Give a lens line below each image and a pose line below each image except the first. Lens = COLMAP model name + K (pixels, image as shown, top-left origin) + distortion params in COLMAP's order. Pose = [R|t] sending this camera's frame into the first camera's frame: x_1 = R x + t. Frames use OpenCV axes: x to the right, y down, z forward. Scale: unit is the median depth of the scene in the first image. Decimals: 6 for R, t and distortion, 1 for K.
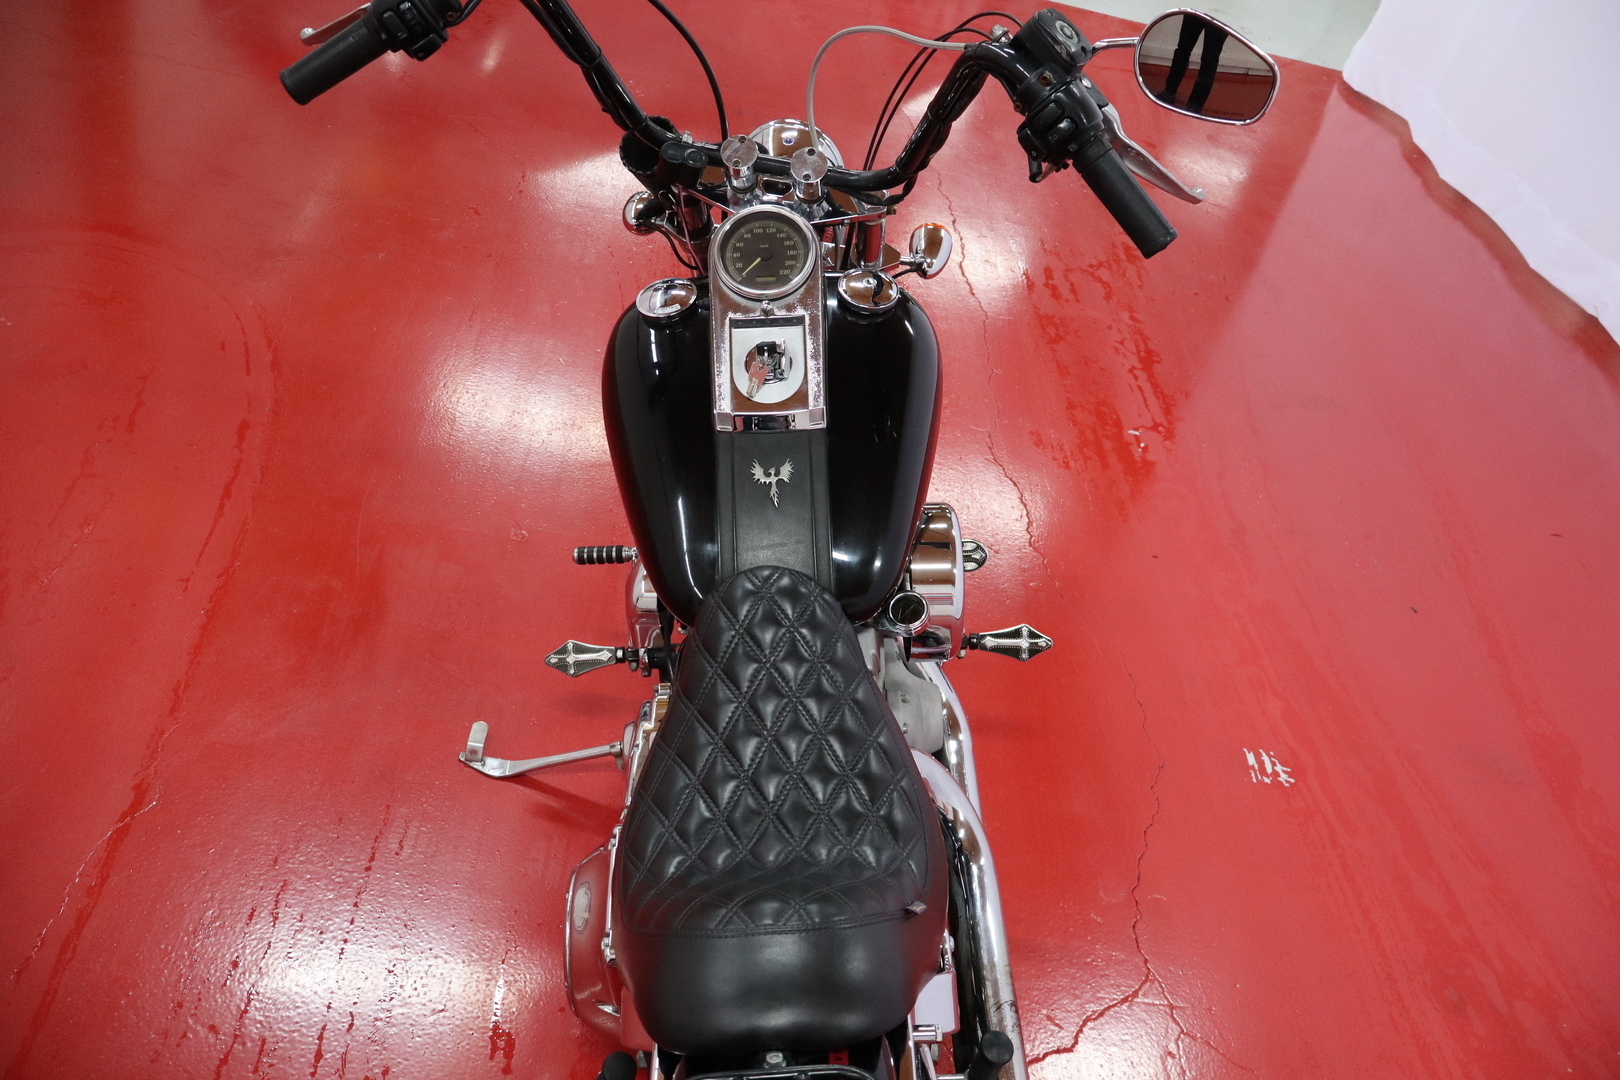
lens RADIAL K [[1361.9, 0, 810.0], [0, 1361.9, 540.0], [0, 0, 1]] dist [0.005099, 0.002333]
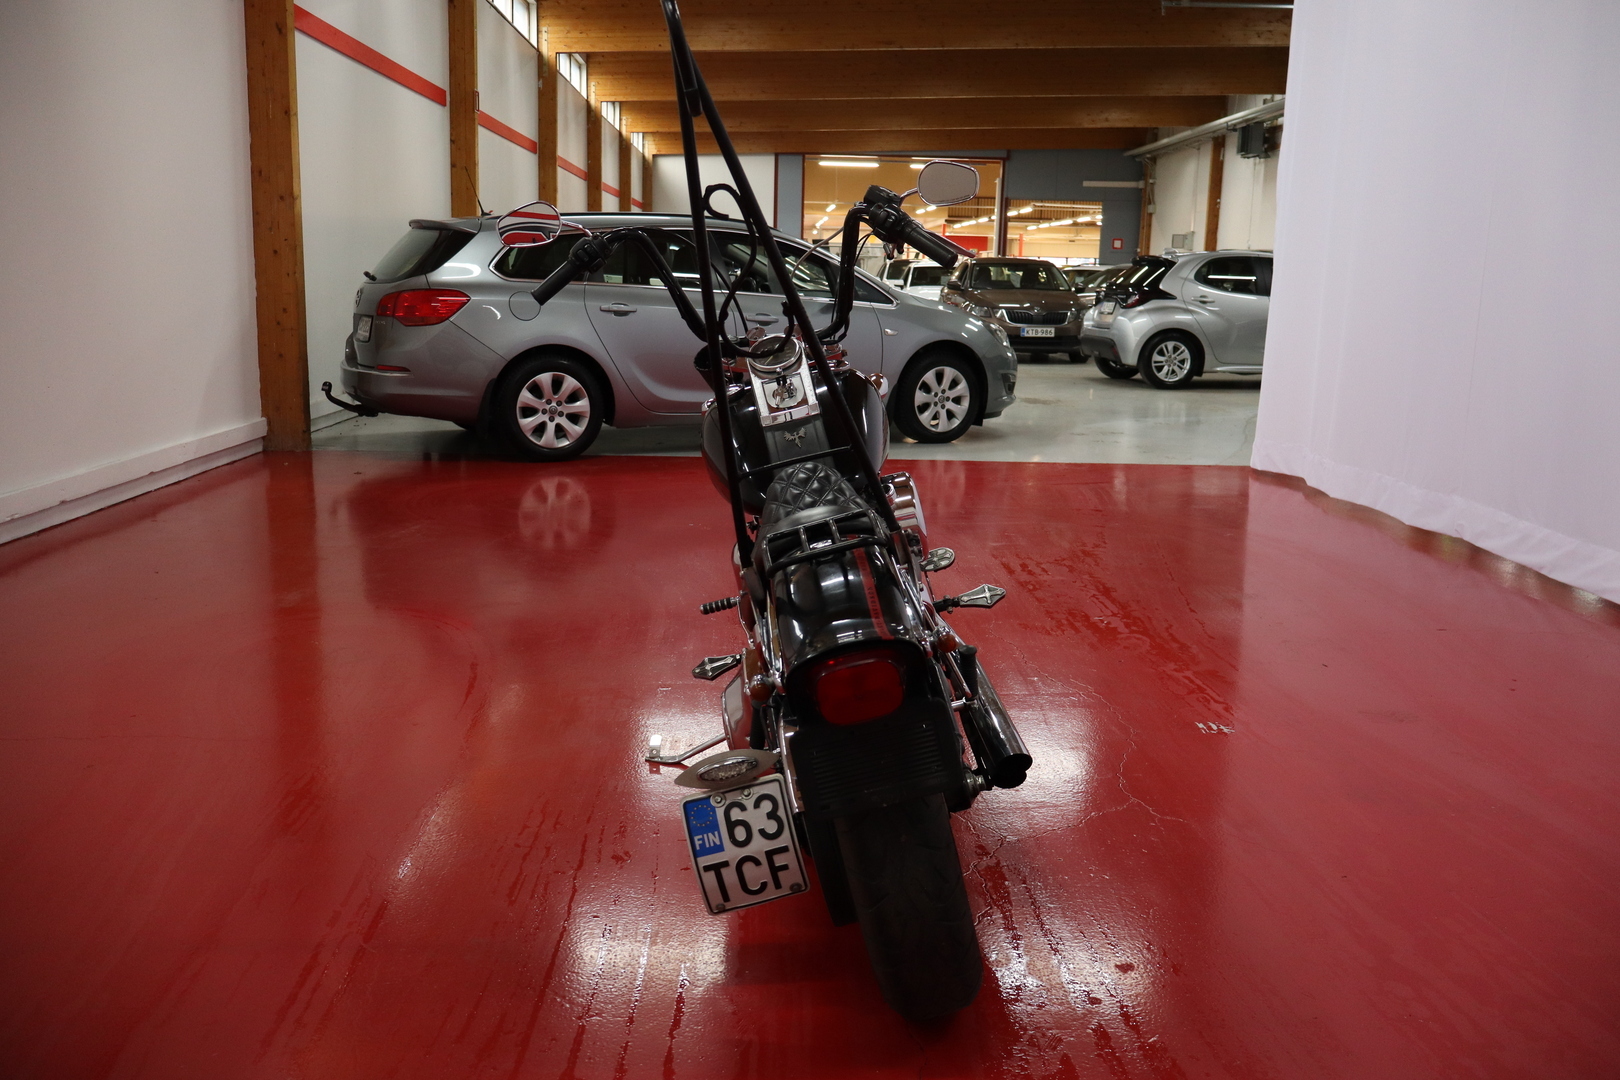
lens RADIAL K [[1361.9, 0, 810.0], [0, 1361.9, 540.0], [0, 0, 1]] dist [0.005099, 0.002333]
pose [[0.979025, -0.202627, -0.021250, 0.001466], [0.170492, 0.871902, -0.459042, 0.449792], [0.111543, 0.445791, 0.888160, -0.285900]]
